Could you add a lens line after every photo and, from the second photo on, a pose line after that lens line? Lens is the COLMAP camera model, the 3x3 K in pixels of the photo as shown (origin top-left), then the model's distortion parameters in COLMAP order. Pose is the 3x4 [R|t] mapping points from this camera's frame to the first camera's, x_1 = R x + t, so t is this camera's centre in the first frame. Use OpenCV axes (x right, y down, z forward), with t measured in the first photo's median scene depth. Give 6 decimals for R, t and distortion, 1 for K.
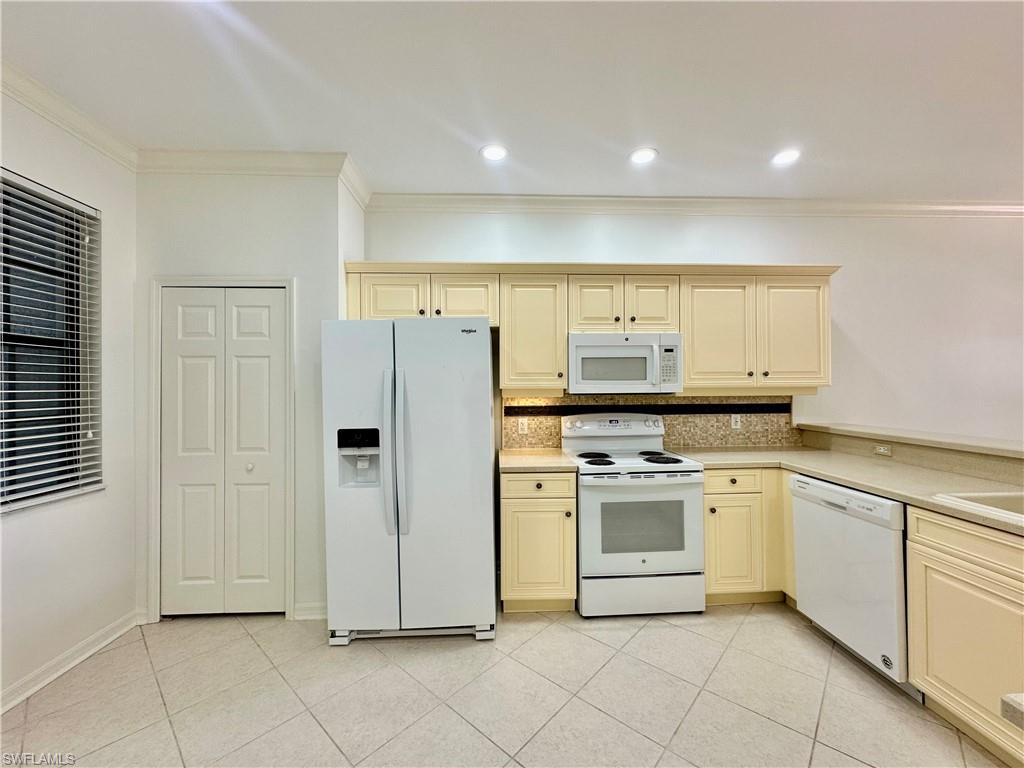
lens RADIAL K [[412.2, 0, 512.2], [0, 412.2, 381.5], [0, 0, 1]] dist [0.002427, 0.000222]
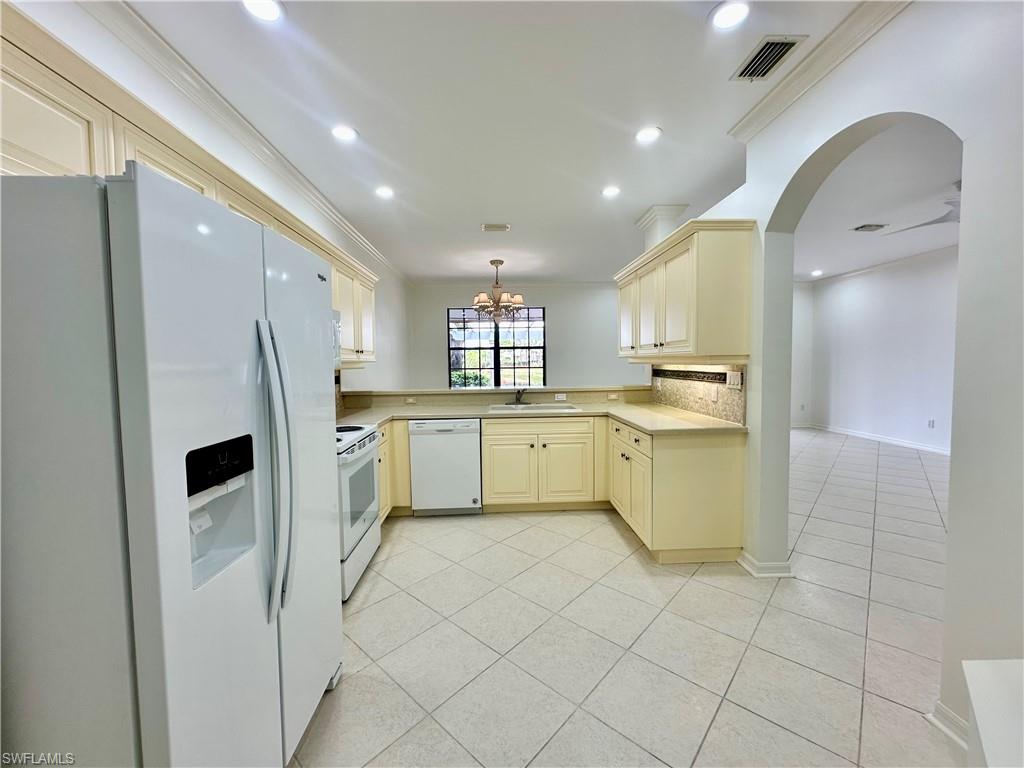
lens RADIAL K [[412.2, 0, 510.8], [0, 412.2, 385.7], [0, 0, 1]] dist [0.002427, 0.000222]
pose [[0.000612, -0.051056, 0.998696, -0.754091], [0.001860, 0.998694, 0.051055, 0.025484], [-0.999998, 0.001827, 0.000706, 0.616803]]
